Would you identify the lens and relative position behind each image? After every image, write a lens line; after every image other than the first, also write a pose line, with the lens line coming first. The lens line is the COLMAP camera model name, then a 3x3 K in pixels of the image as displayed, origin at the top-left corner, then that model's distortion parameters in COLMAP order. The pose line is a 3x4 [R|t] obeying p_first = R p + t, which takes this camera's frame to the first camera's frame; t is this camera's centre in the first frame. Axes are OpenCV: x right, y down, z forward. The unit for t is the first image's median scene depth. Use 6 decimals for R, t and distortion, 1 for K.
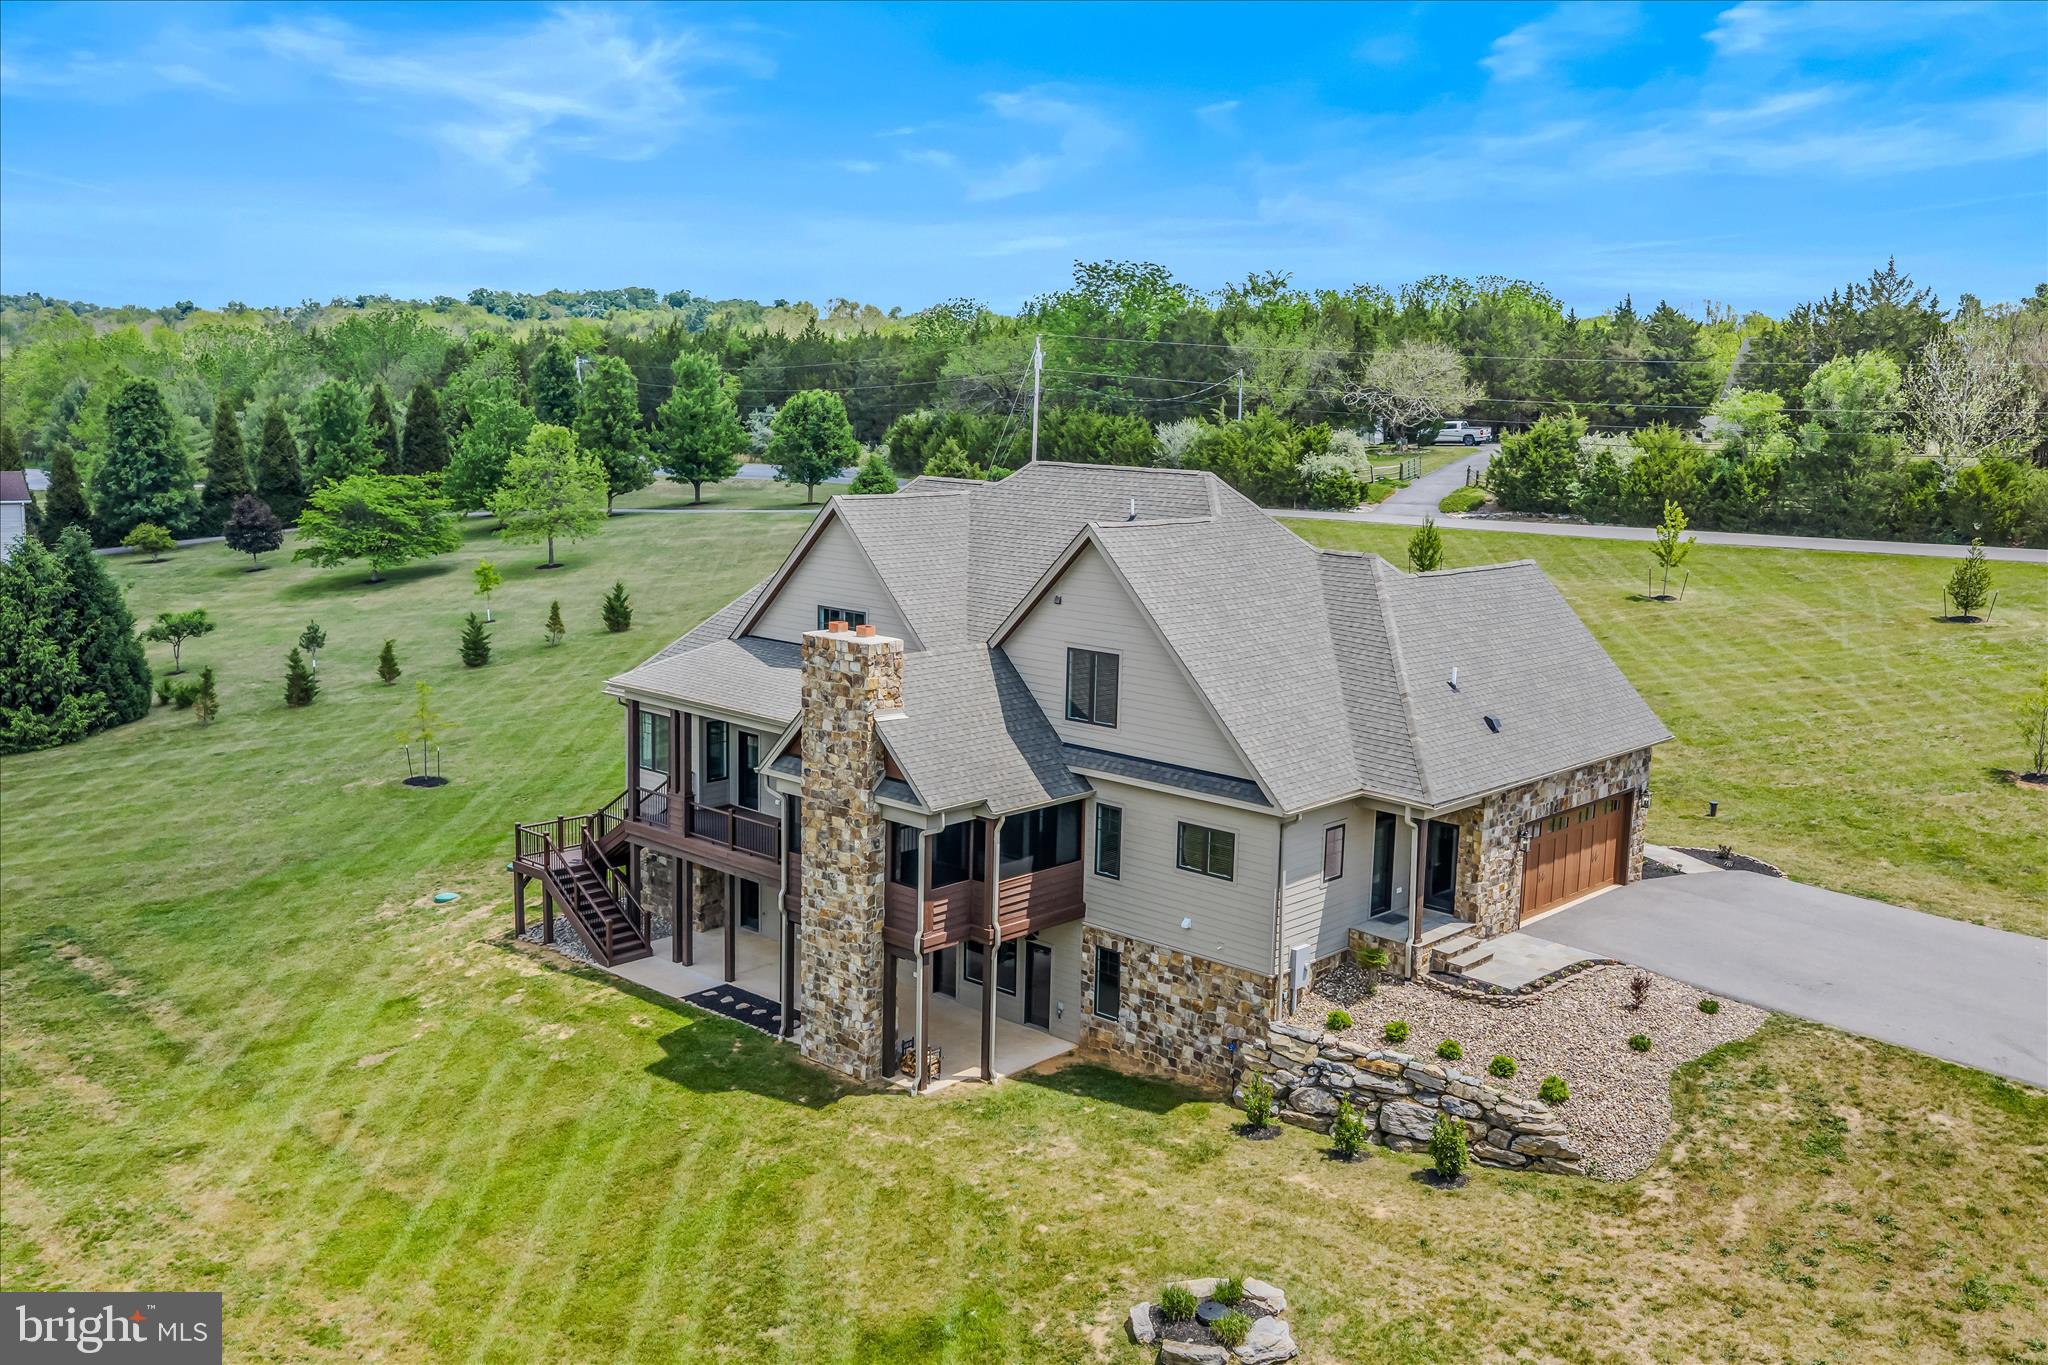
lens RADIAL K [[1708.4, 0, 1014.6], [0, 1708.4, 675.6], [0, 0, 1]] dist [0.014015, -0.022034]
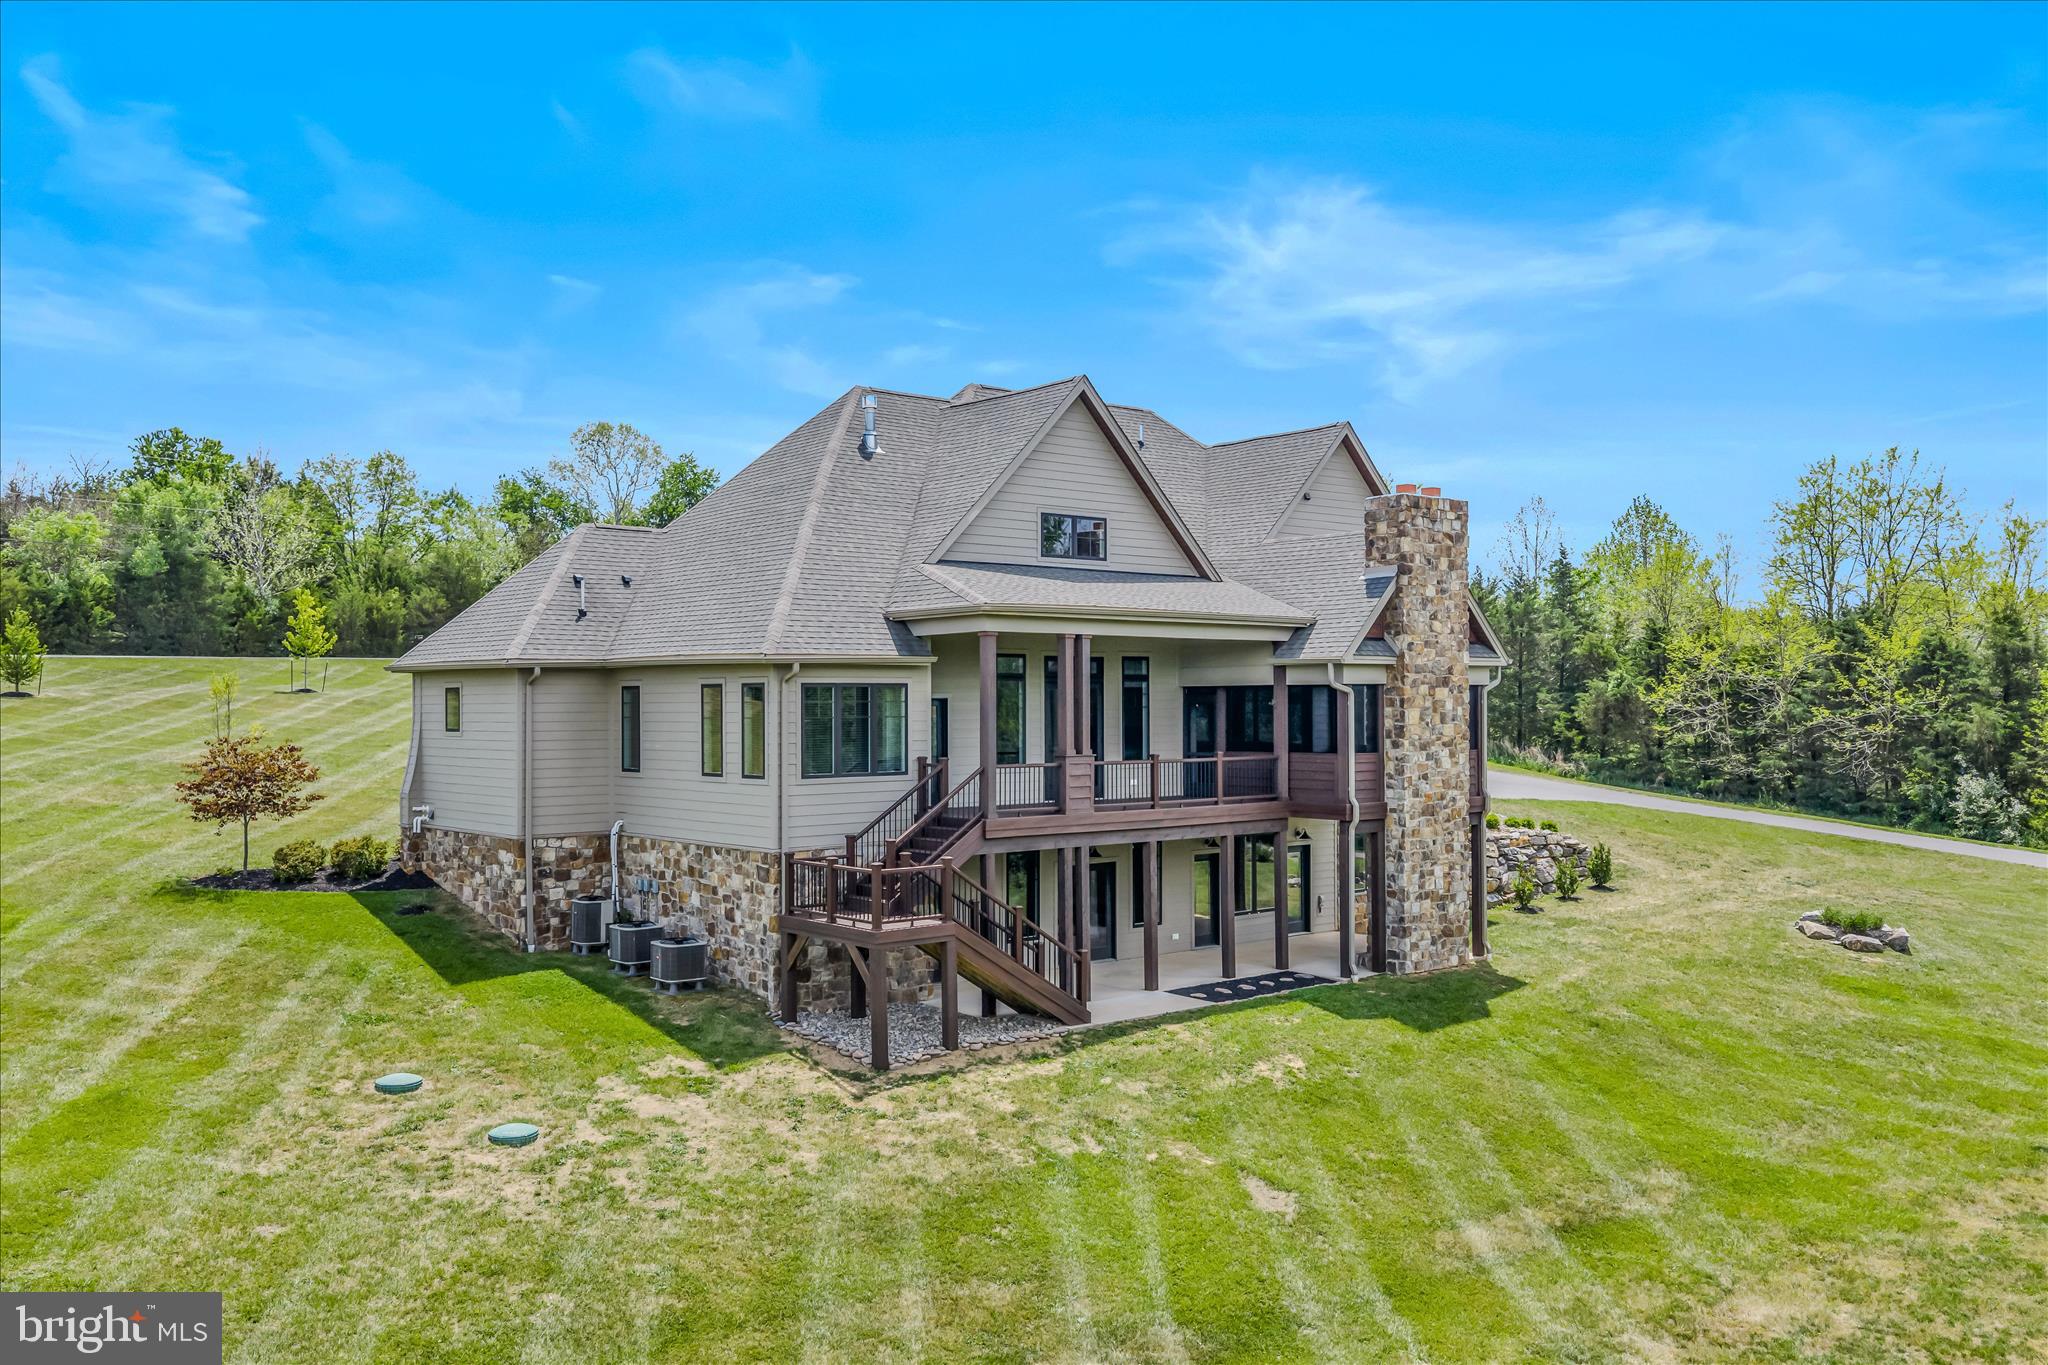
lens RADIAL K [[1708.4, 0, 1014.6], [0, 1708.4, 675.6], [0, 0, 1]] dist [0.014015, -0.022034]
pose [[0.164193, -0.016968, 0.986282, -1.074123], [0.165529, 0.986148, -0.010591, 0.047053], [-0.972441, 0.164997, 0.164727, 1.070993]]
